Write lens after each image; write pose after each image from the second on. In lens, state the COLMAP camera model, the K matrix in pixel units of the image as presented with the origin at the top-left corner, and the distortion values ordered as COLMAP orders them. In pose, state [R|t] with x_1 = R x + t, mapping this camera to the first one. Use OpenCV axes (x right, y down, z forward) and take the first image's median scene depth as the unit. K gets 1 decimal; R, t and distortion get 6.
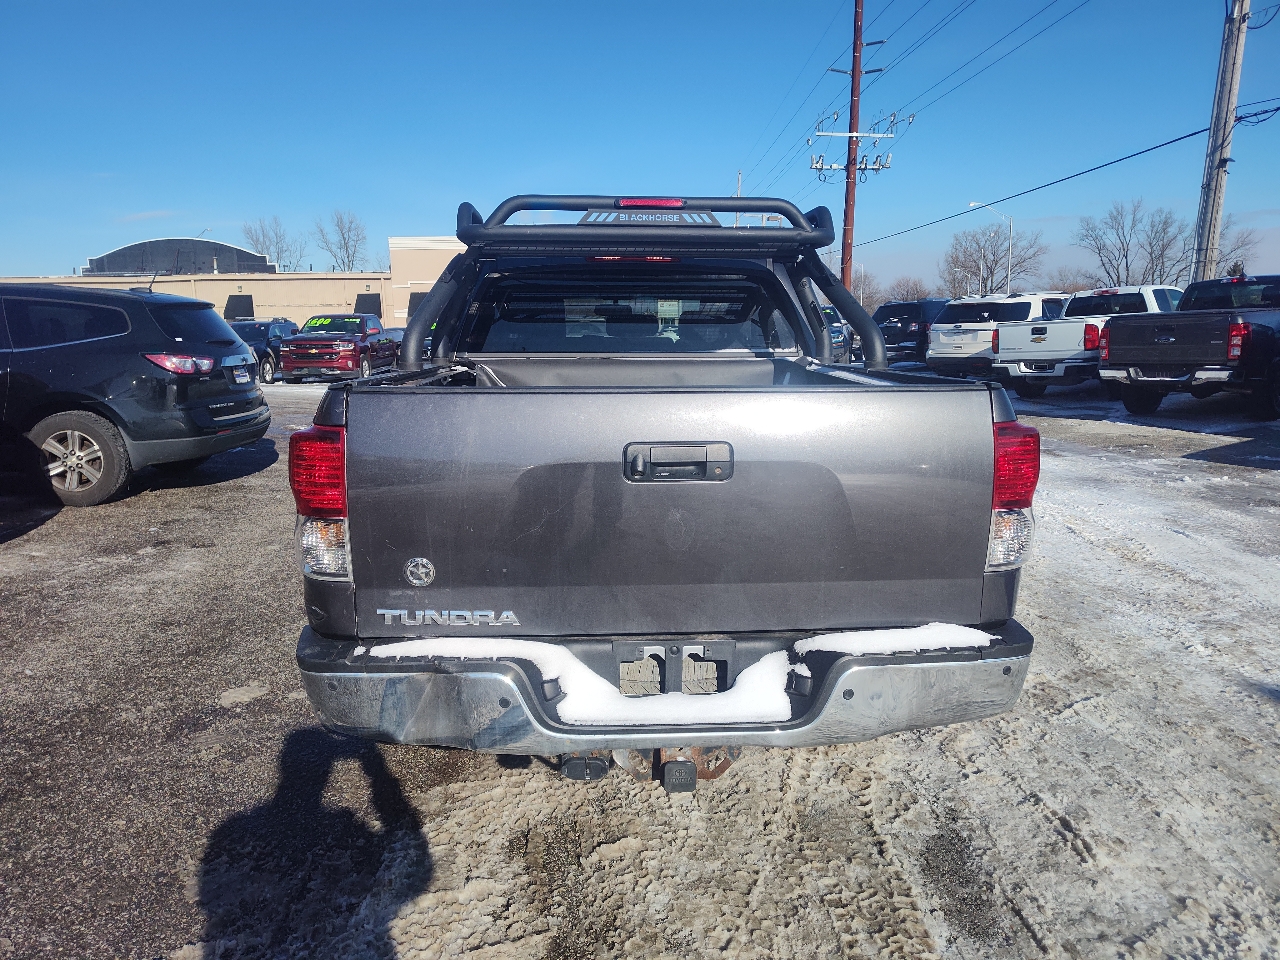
lens RADIAL K [[872.5, 0, 636.5], [0, 872.5, 478.5], [0, 0, 1]] dist [0.042397, -0.041638]
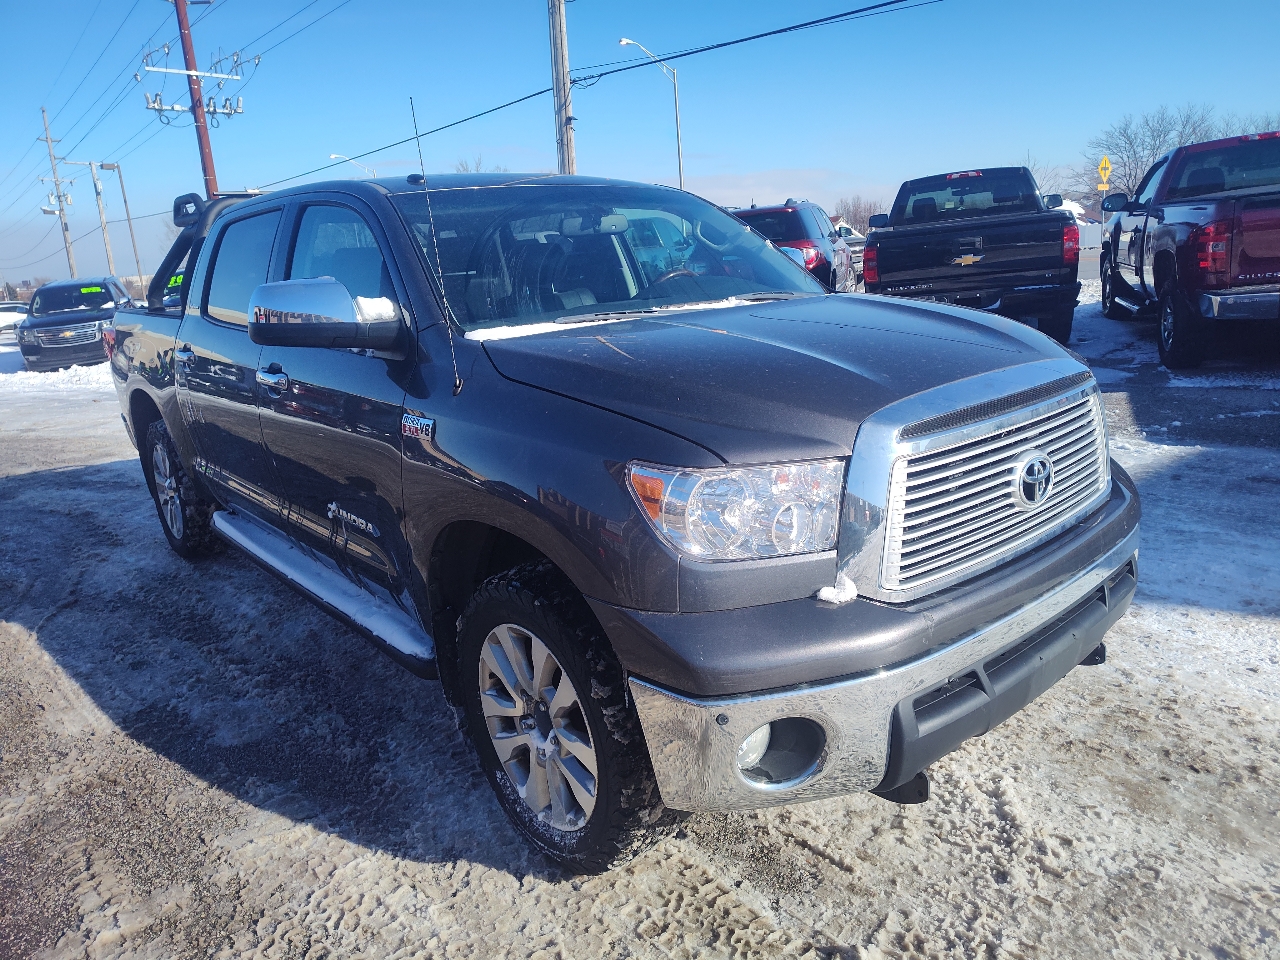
lens RADIAL K [[872.5, 0, 652.0], [0, 872.5, 468.6], [0, 0, 1]] dist [0.042397, -0.041638]
pose [[0.772019, -0.197722, 0.604064, -0.162189], [0.175152, 0.979767, 0.096846, -0.033086], [-0.610990, 0.031036, 0.791030, 0.246760]]
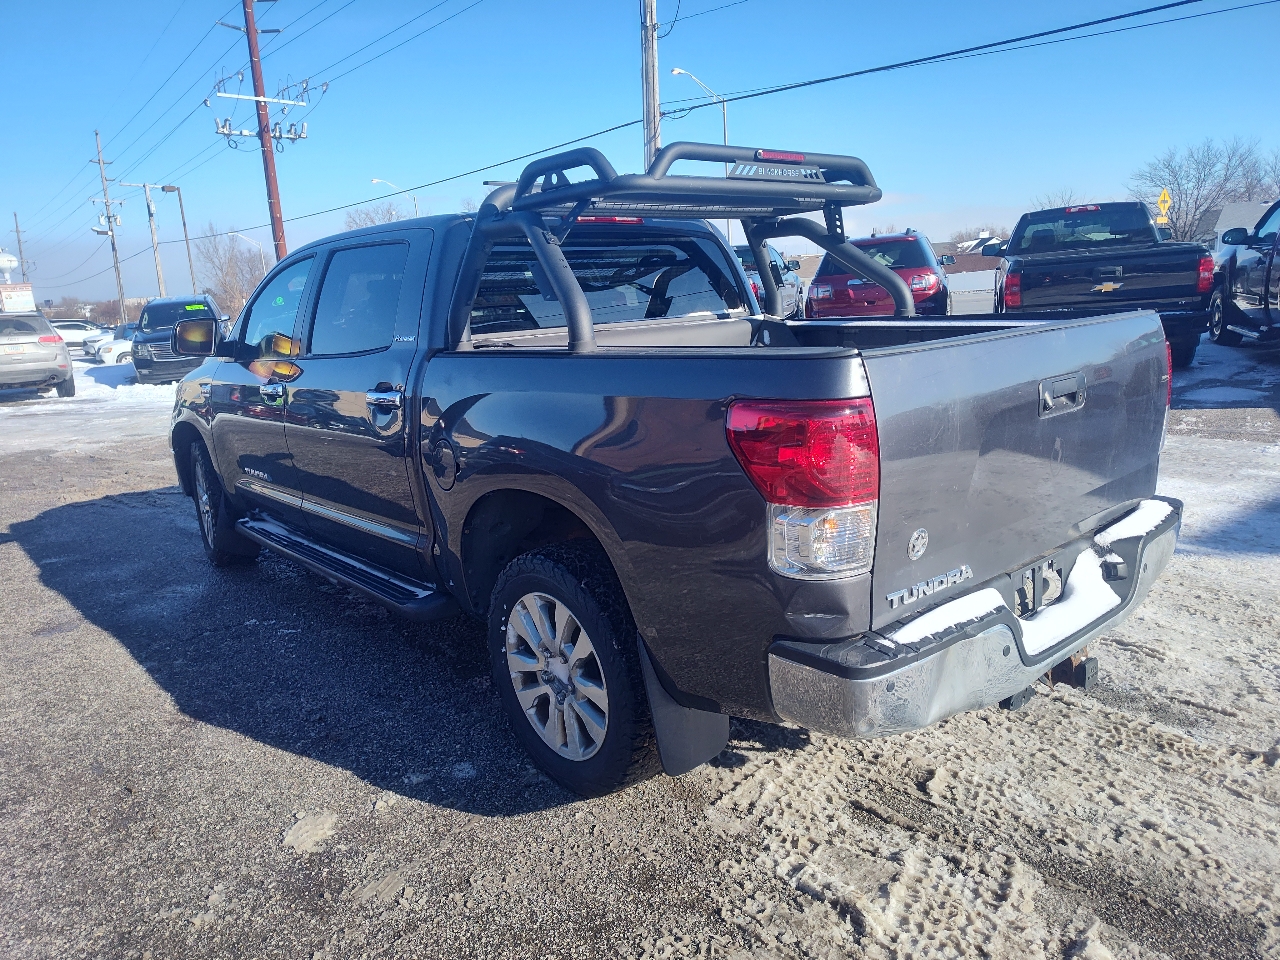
lens RADIAL K [[887.9, 0, 645.9], [0, 887.9, 490.4], [0, 0, 1]] dist [0.040936, -0.032786]
pose [[0.787986, -0.177165, 0.589653, -0.756833], [0.159133, 0.983769, 0.082920, -0.055110], [-0.594772, 0.028493, 0.803389, 0.298728]]
